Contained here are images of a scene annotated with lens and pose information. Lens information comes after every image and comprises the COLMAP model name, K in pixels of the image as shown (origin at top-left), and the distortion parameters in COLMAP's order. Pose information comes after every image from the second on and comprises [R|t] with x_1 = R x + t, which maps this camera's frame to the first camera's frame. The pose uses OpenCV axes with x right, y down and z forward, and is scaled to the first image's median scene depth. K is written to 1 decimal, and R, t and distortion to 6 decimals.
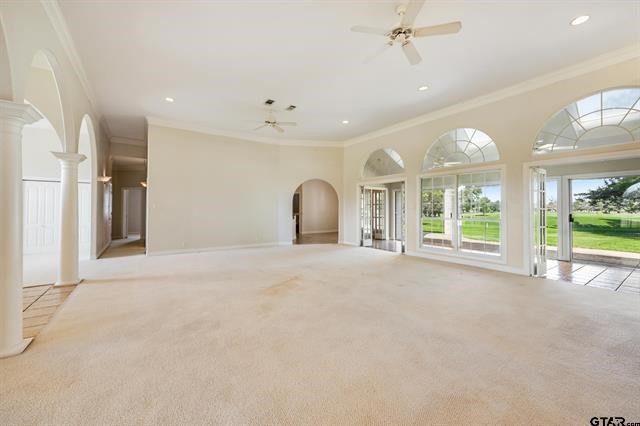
lens RADIAL K [[253.3, 0, 323.1], [0, 253.3, 207.7], [0, 0, 1]] dist [0.001676, -0.000175]
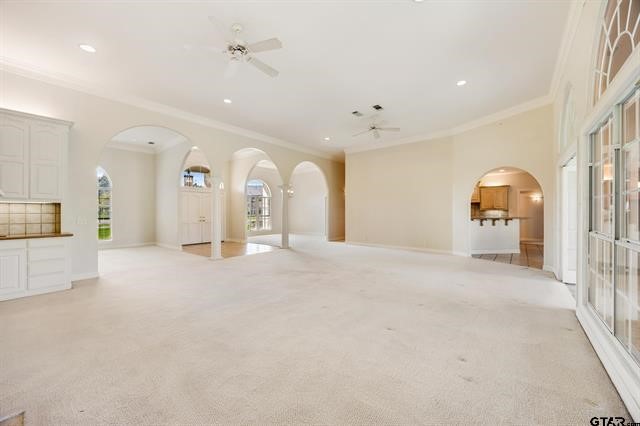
lens RADIAL K [[253.3, 0, 323.7], [0, 253.3, 211.7], [0, 0, 1]] dist [0.001676, -0.000175]
pose [[0.274943, -0.004764, -0.961449, 0.641926], [0.008146, 0.999963, -0.002626, 0.004894], [0.961426, -0.007110, 0.274972, 0.441512]]
